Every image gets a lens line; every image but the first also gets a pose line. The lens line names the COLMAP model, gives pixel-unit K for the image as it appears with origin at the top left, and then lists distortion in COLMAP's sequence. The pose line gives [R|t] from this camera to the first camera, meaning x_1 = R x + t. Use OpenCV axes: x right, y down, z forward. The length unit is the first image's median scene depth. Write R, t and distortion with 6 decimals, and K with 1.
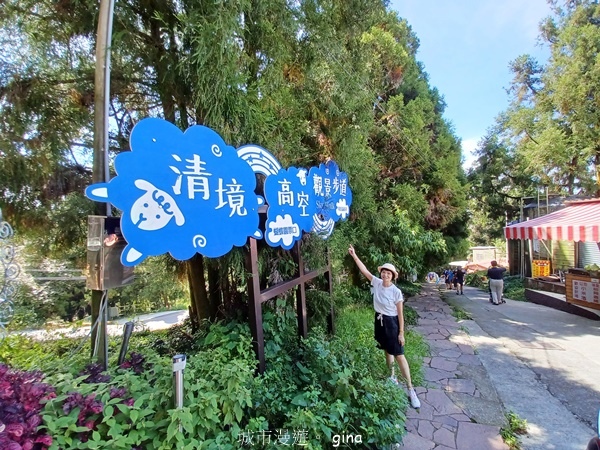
lens RADIAL K [[243.4, 0, 298.6], [0, 243.4, 223.4], [0, 0, 1]] dist [-0.000296, 0.000005]
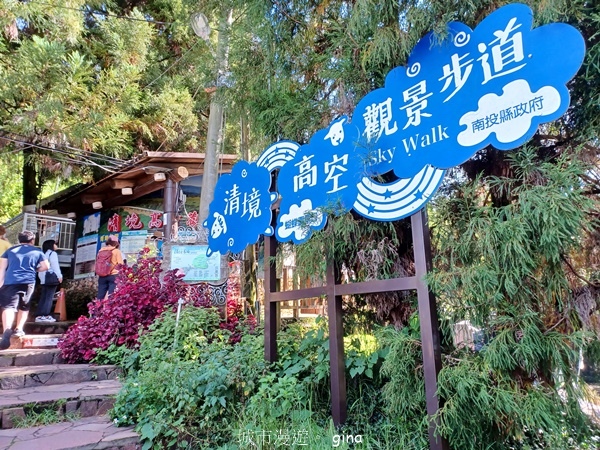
lens RADIAL K [[442.5, 0, 301.4], [0, 442.5, 224.4], [0, 0, 1]] dist [0.055950, 0.005852]
pose [[-0.307524, -0.153105, -0.939142, 1.366028], [0.033538, 0.984613, -0.171500, 0.303515], [0.950949, -0.084237, -0.297658, 1.523091]]
